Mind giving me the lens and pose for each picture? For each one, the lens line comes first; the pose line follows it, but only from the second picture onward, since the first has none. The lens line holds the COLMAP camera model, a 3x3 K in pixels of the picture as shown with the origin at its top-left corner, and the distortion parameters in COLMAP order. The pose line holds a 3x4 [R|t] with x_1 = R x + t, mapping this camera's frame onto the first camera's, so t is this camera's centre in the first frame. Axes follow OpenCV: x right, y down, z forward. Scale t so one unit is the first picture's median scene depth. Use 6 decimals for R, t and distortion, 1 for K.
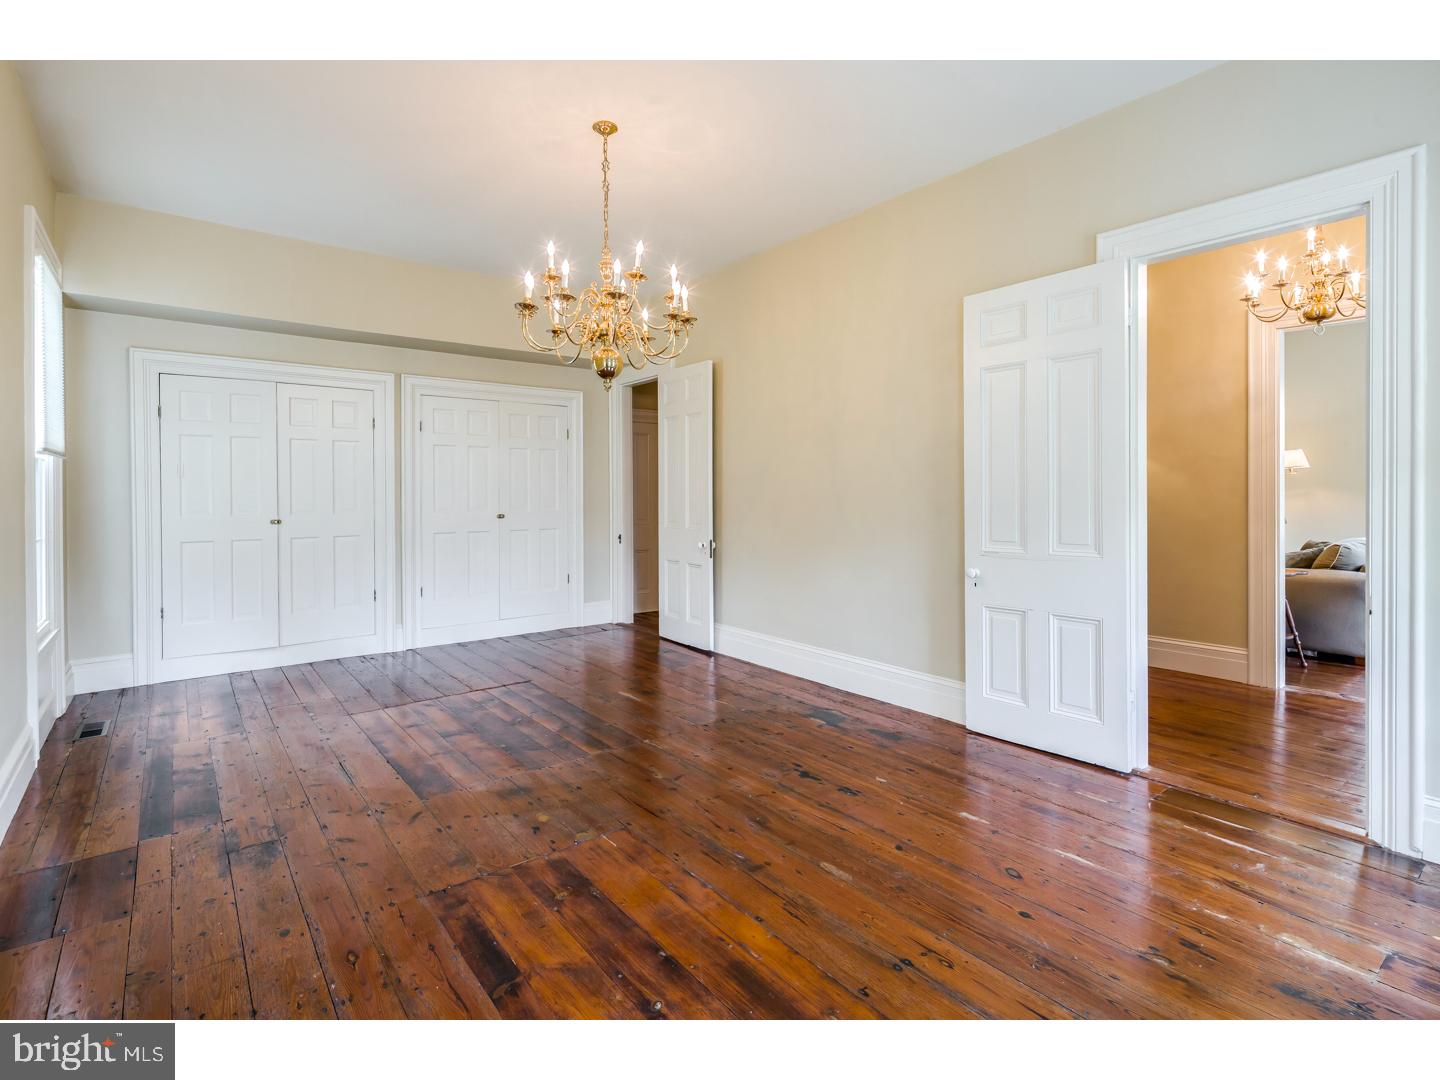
lens RADIAL K [[701.6, 0, 720.0], [0, 701.6, 540.0], [0, 0, 1]] dist [-0.000228, 0.000005]
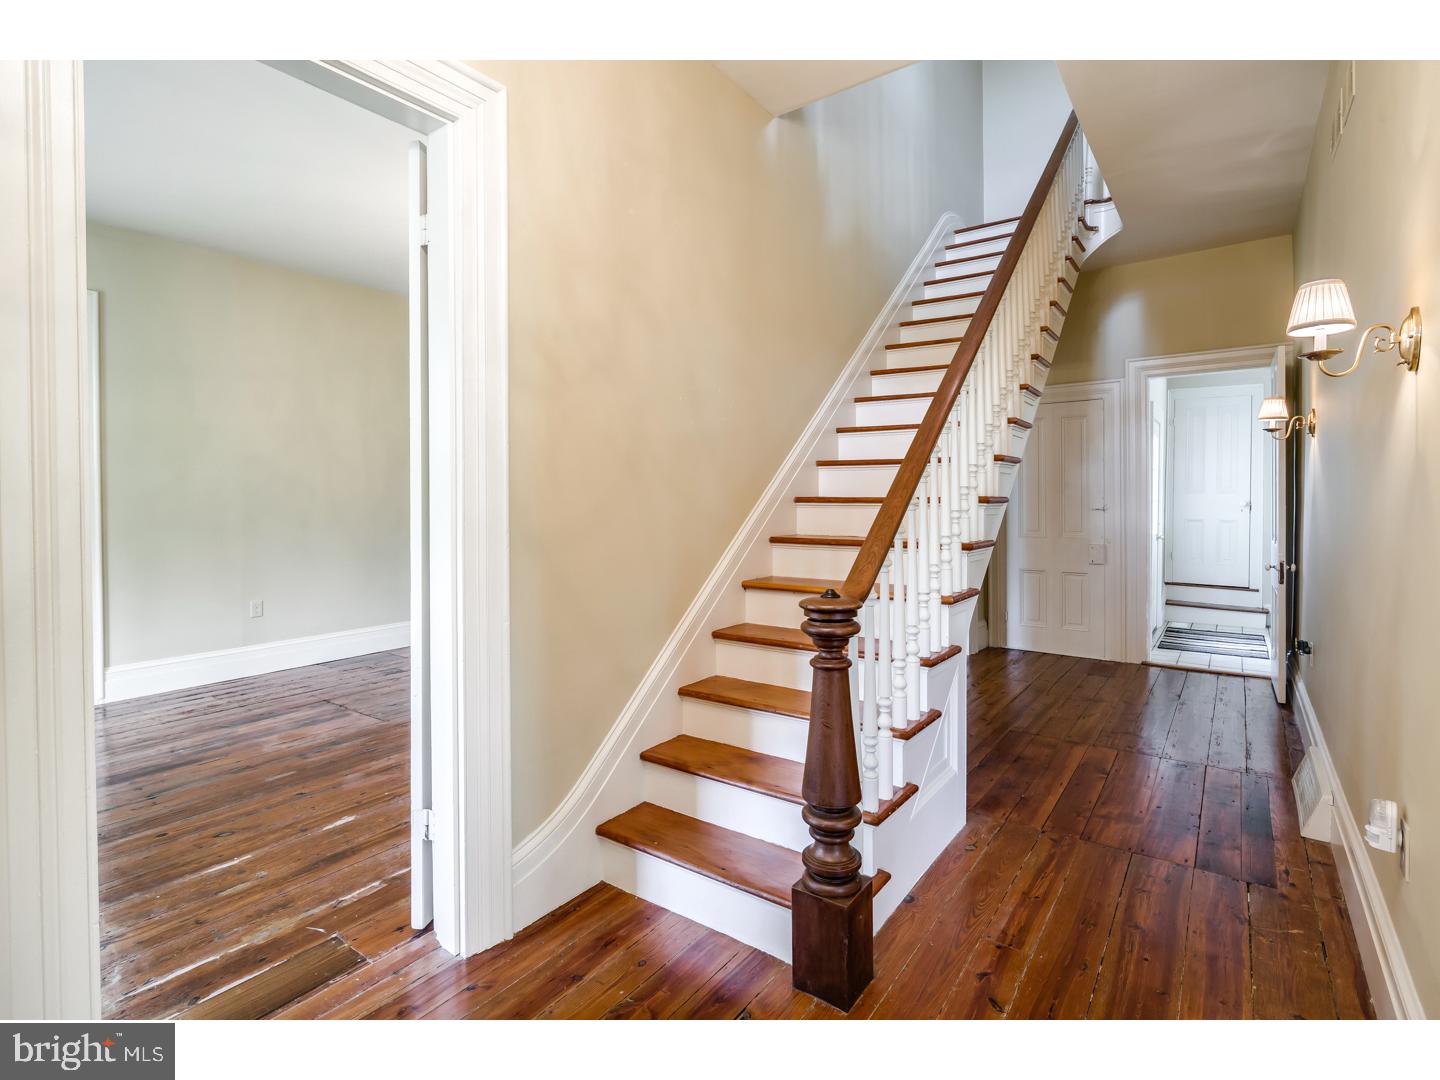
lens RADIAL K [[701.6, 0, 720.0], [0, 701.6, 540.0], [0, 0, 1]] dist [-0.000228, 0.000005]
pose [[0.262744, 0.062165, -0.962861, 1.675327], [-0.039055, 0.997790, 0.053763, -0.110578], [0.964075, 0.023479, 0.264591, 1.422123]]
